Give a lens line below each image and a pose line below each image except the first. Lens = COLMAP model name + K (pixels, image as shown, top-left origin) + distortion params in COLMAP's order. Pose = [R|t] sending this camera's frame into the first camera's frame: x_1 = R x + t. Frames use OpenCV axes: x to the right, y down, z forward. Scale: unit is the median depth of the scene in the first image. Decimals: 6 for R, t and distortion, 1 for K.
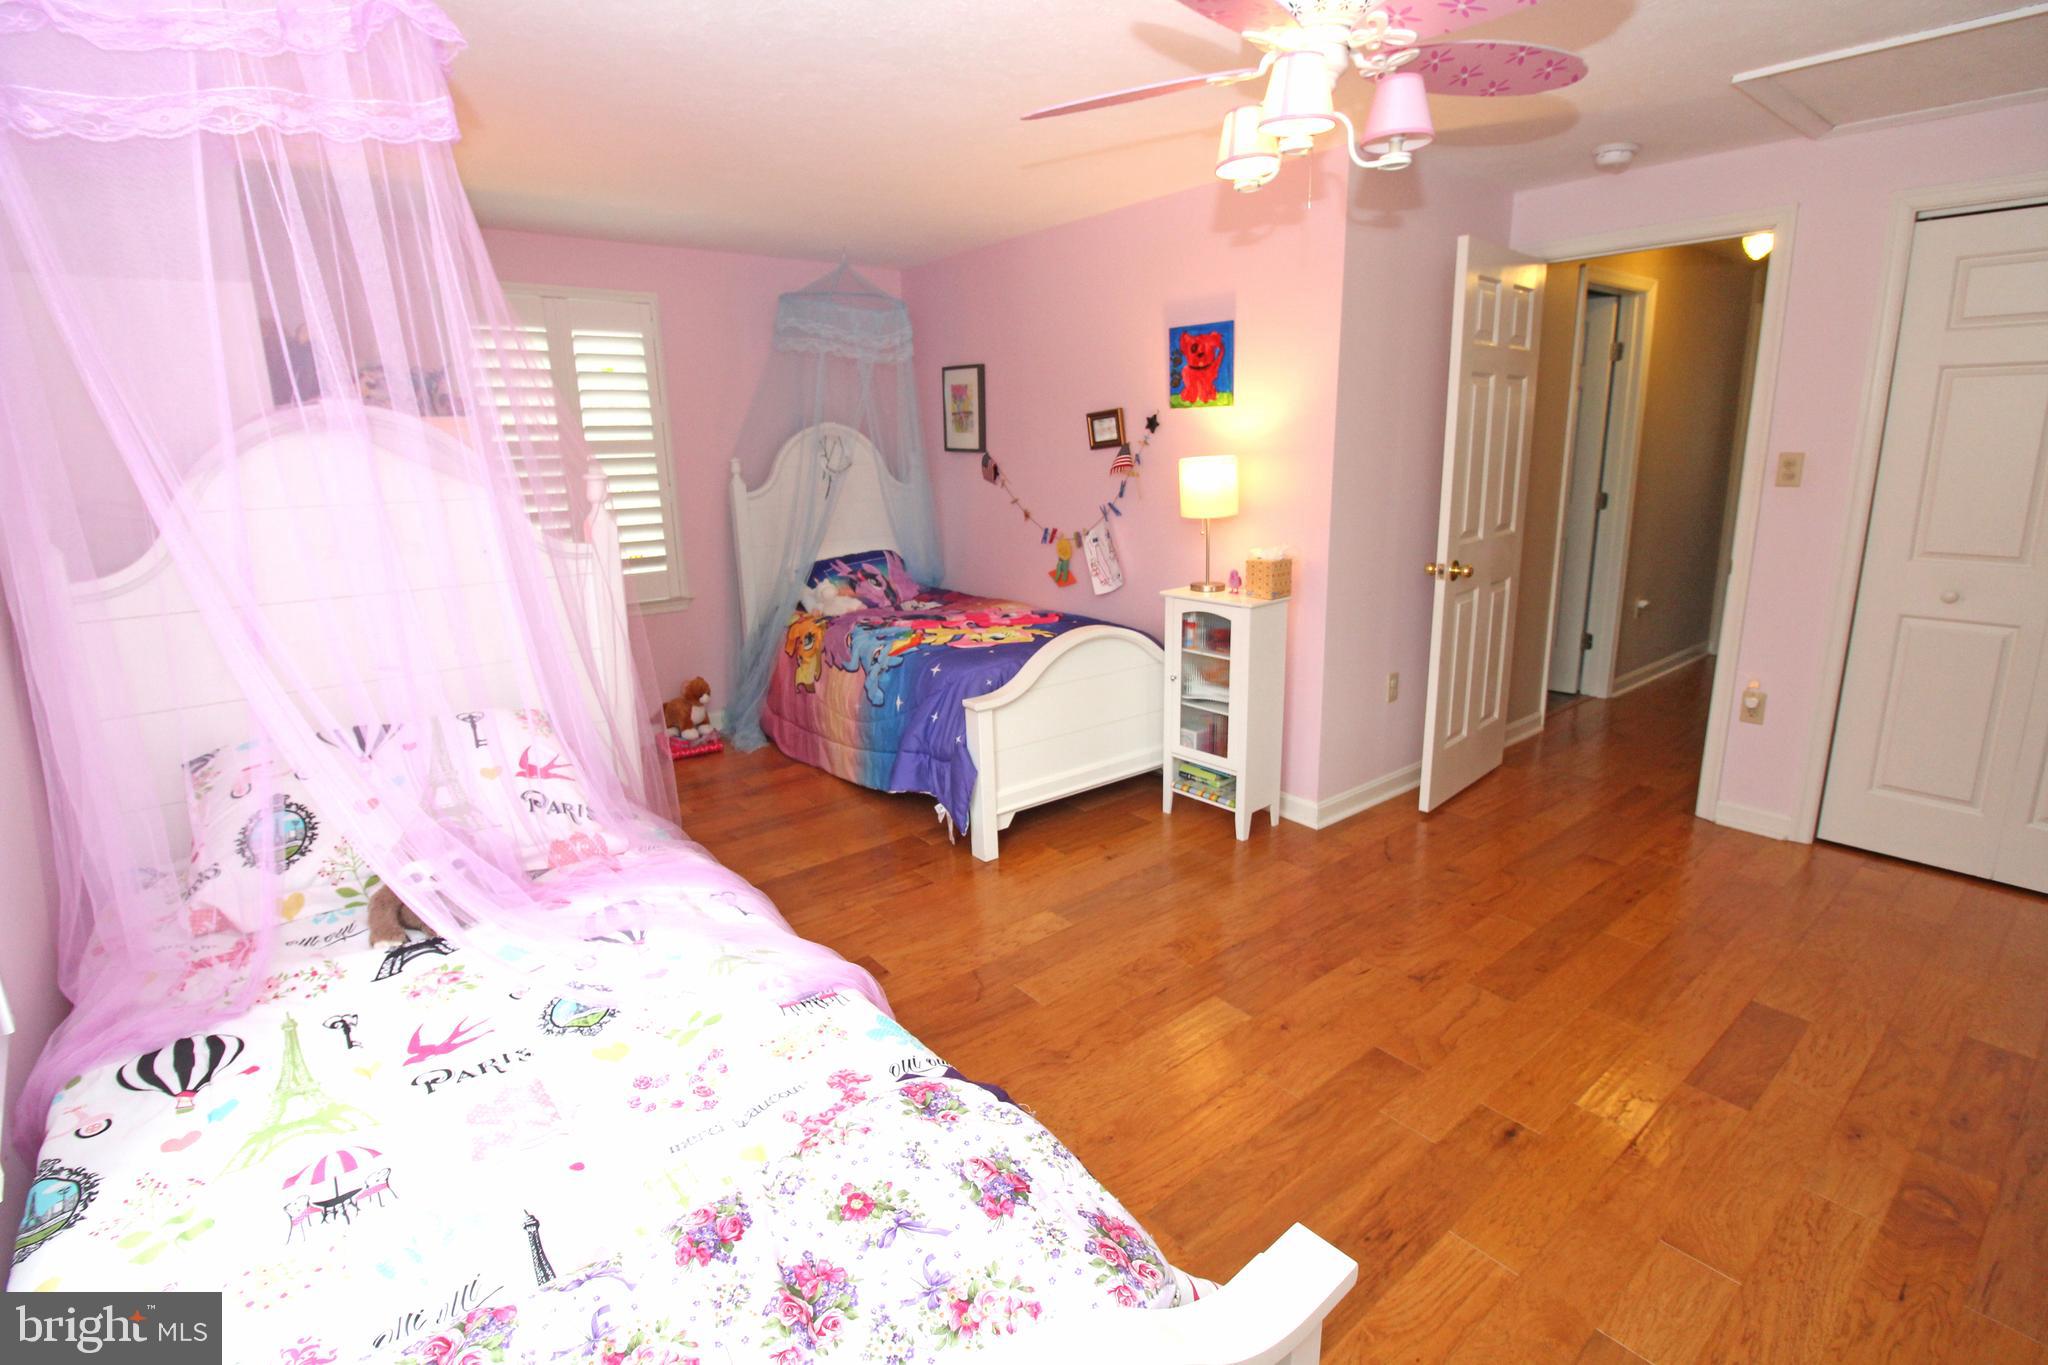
lens RADIAL K [[947.2, 0, 1013.0], [0, 947.2, 653.0], [0, 0, 1]] dist [-0.005581, -0.000511]
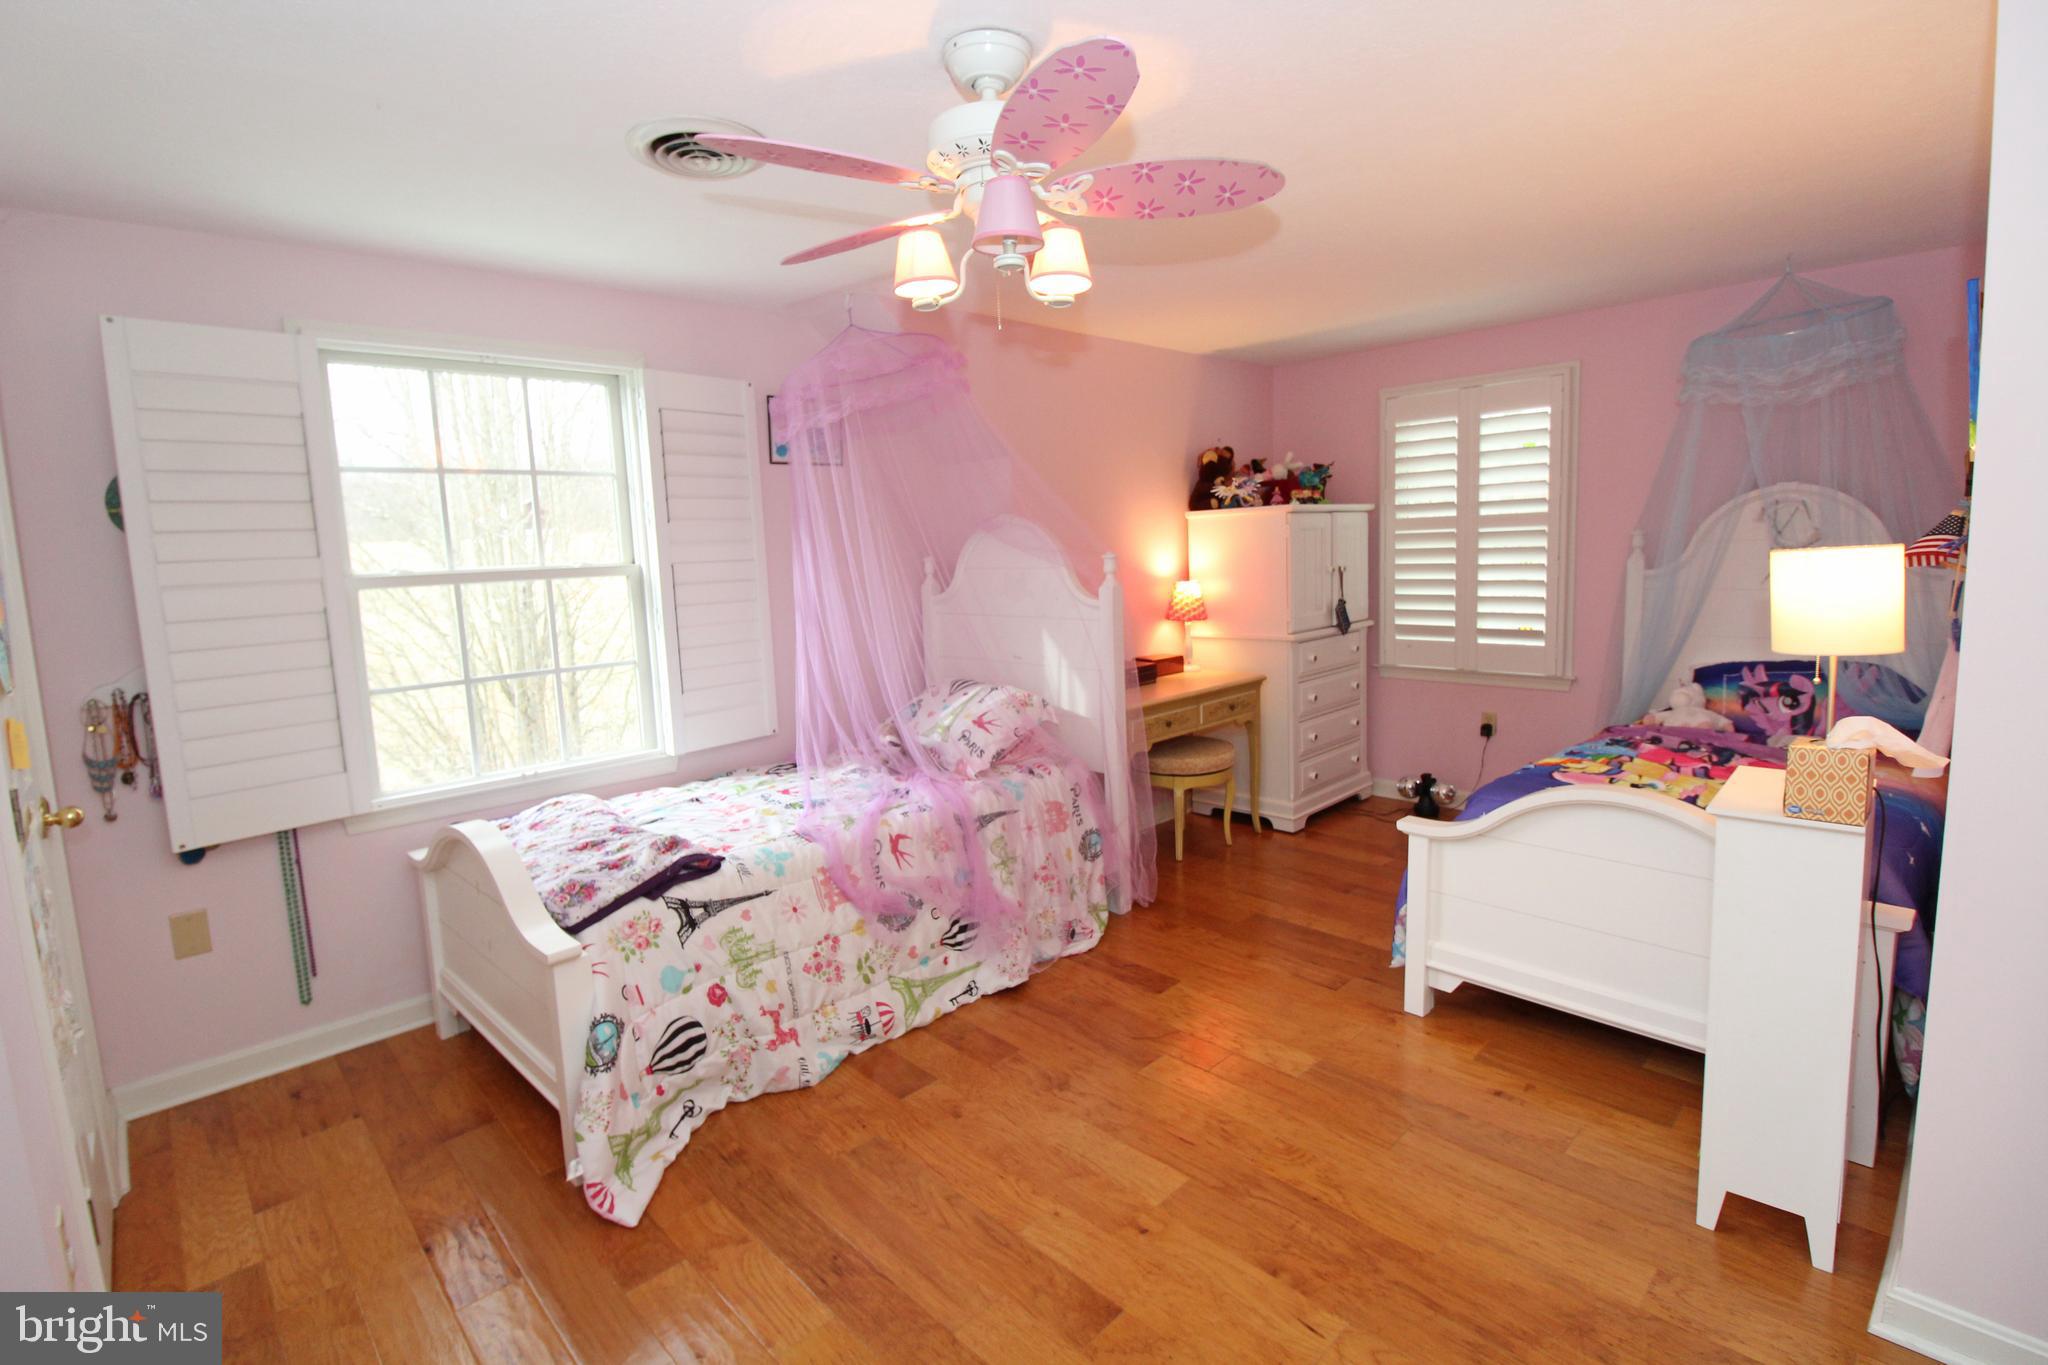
lens RADIAL K [[947.2, 0, 1013.0], [0, 947.2, 653.0], [0, 0, 1]] dist [-0.005581, -0.000511]
pose [[0.104736, 0.131498, -0.985768, 0.569749], [-0.181853, 0.977039, 0.111012, -0.097183], [0.977732, 0.167638, 0.126245, 0.383593]]
